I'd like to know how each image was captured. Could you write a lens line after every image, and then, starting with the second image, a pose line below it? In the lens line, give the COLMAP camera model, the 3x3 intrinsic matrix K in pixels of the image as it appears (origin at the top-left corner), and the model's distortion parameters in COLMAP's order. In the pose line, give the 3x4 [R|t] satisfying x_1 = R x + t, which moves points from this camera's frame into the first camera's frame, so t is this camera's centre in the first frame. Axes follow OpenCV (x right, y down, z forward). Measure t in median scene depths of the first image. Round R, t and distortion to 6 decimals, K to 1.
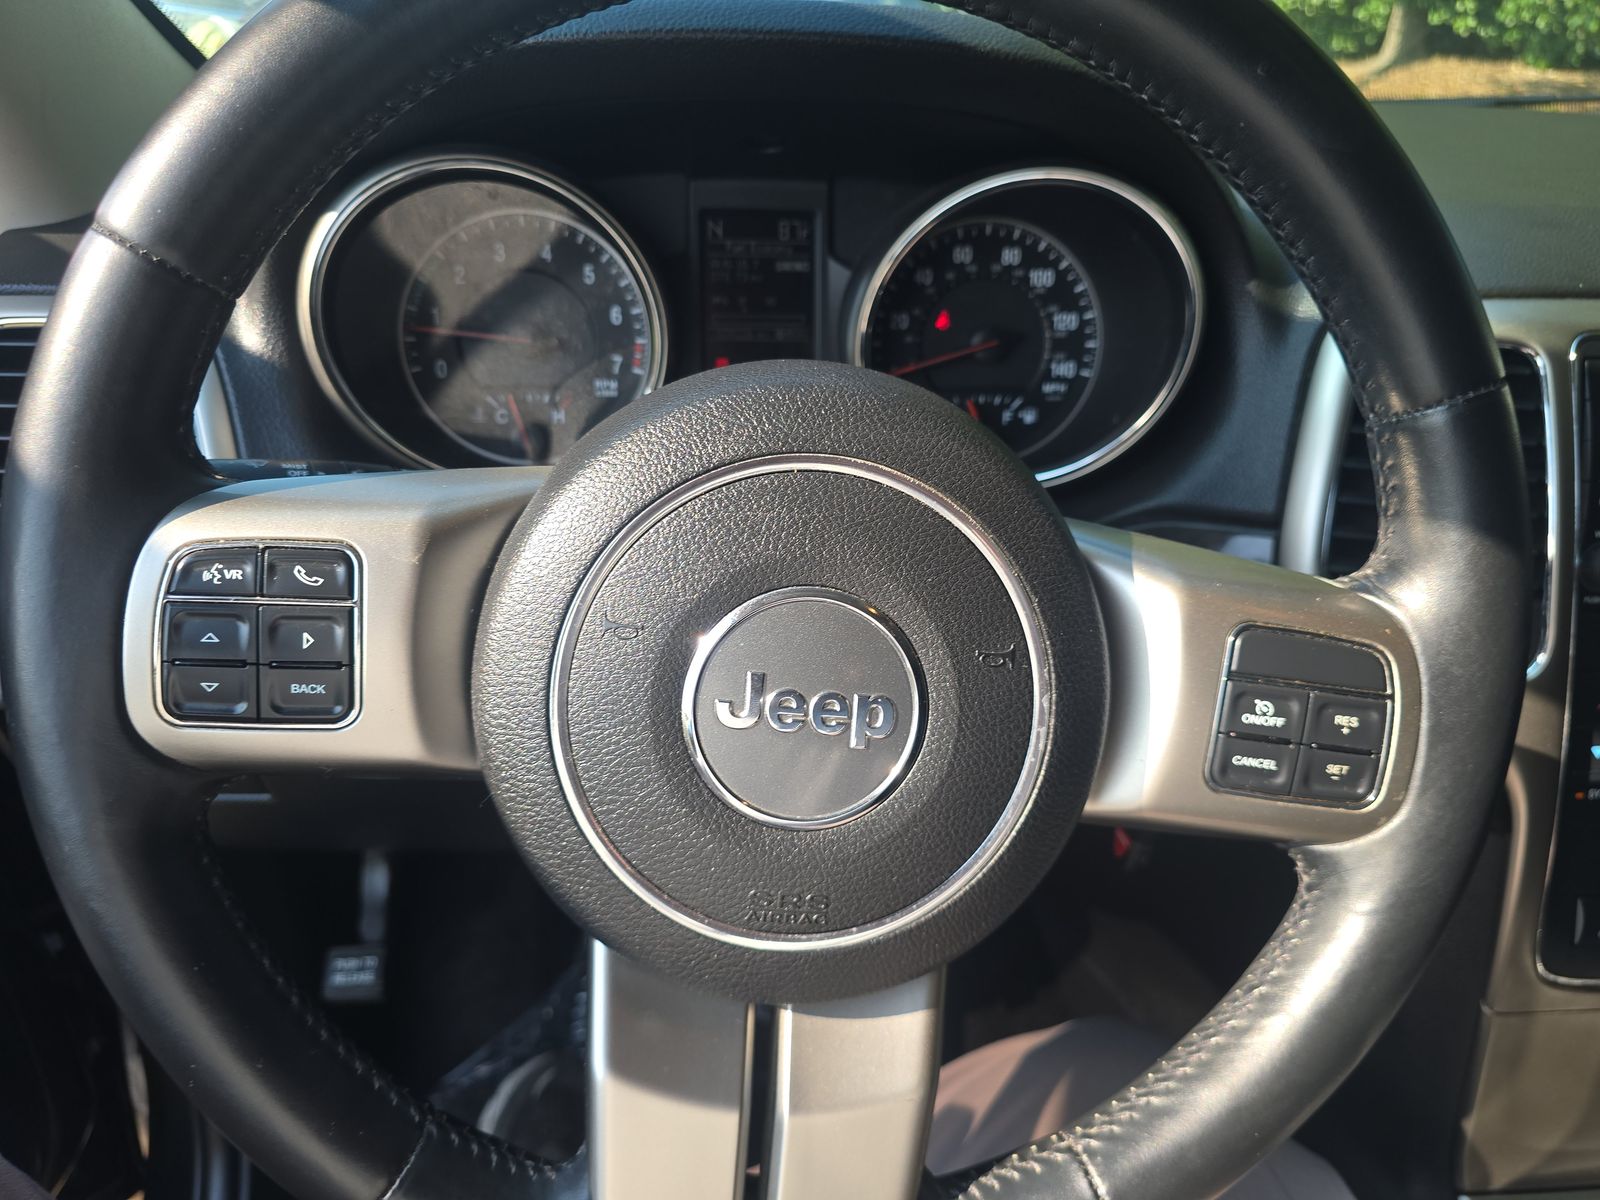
lens RADIAL K [[1087.3, 0, 796.1], [0, 1087.3, 598.7], [0, 0, 1]] dist [0.022398, -0.031708]
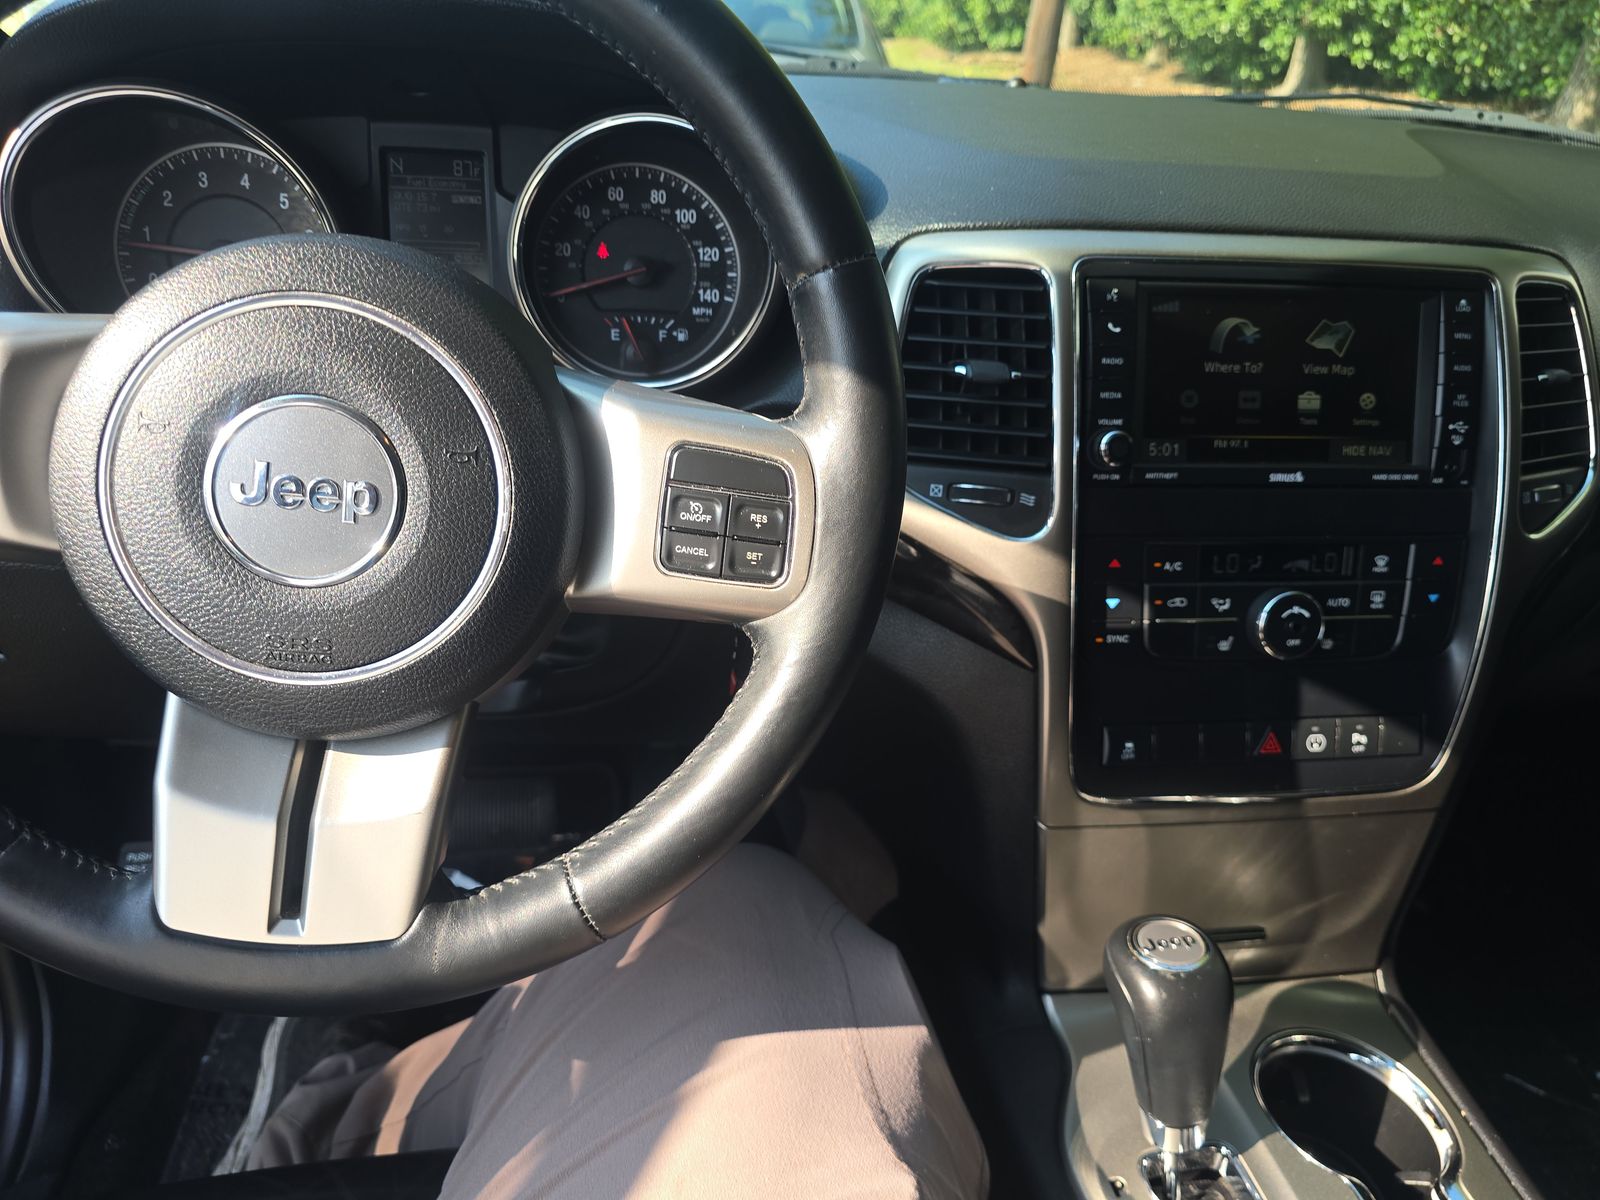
lens RADIAL K [[1071.2, 0, 800.0], [0, 1071.2, 600.0], [0, 0, 1]] dist [0.040103, -0.053931]
pose [[0.998711, 0.002909, 0.050673, 0.306404], [-0.002494, 0.999963, -0.008247, 0.138508], [-0.050695, 0.008110, 0.998681, -0.178011]]
